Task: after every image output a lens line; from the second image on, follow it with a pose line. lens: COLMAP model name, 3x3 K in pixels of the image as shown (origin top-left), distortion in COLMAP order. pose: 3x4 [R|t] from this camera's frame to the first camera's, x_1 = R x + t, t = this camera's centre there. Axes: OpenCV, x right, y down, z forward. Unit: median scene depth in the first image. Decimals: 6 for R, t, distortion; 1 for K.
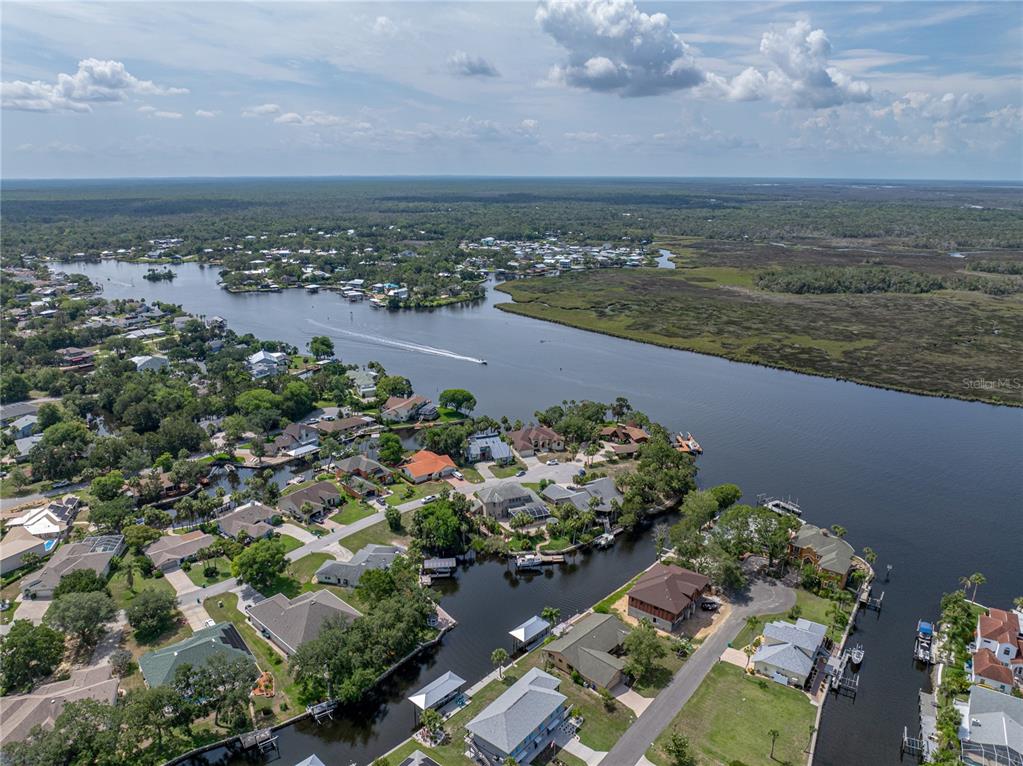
lens RADIAL K [[711.4, 0, 513.6], [0, 711.4, 385.0], [0, 0, 1]] dist [-0.041583, 0.009102]
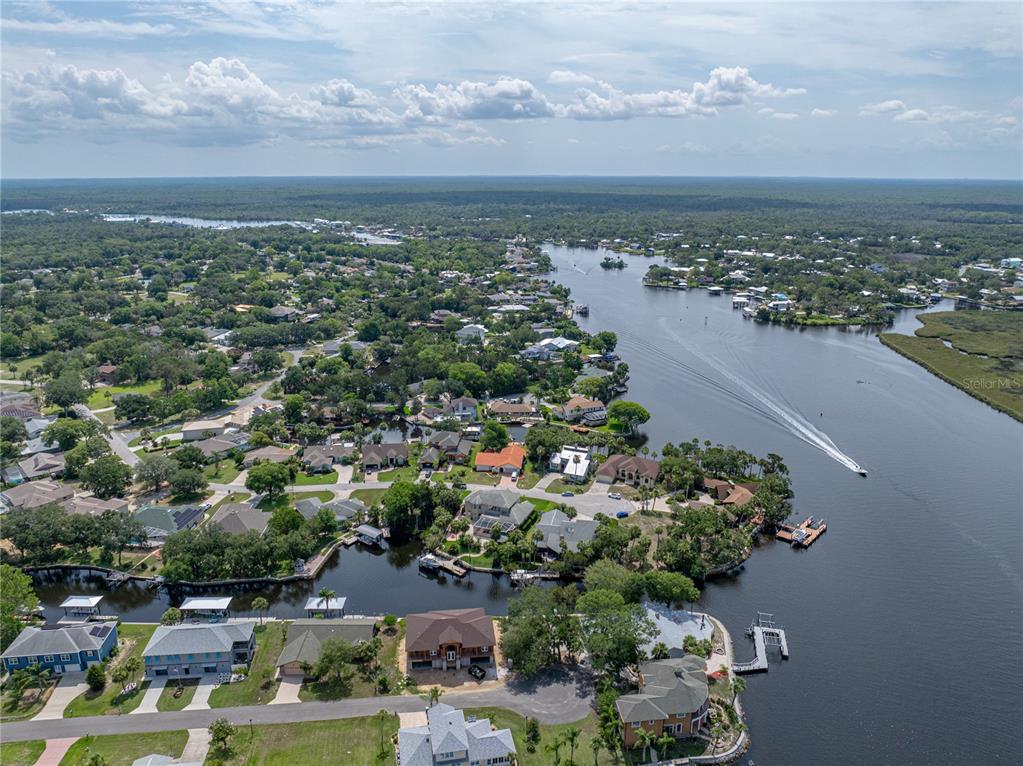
lens RADIAL K [[720.5, 0, 514.1], [0, 720.5, 379.3], [0, 0, 1]] dist [-0.041885, 0.011516]
pose [[0.706956, 0.194909, -0.679870, 0.558070], [-0.202450, 0.976822, 0.069525, -0.072490], [0.677663, 0.088488, 0.730029, 0.237474]]
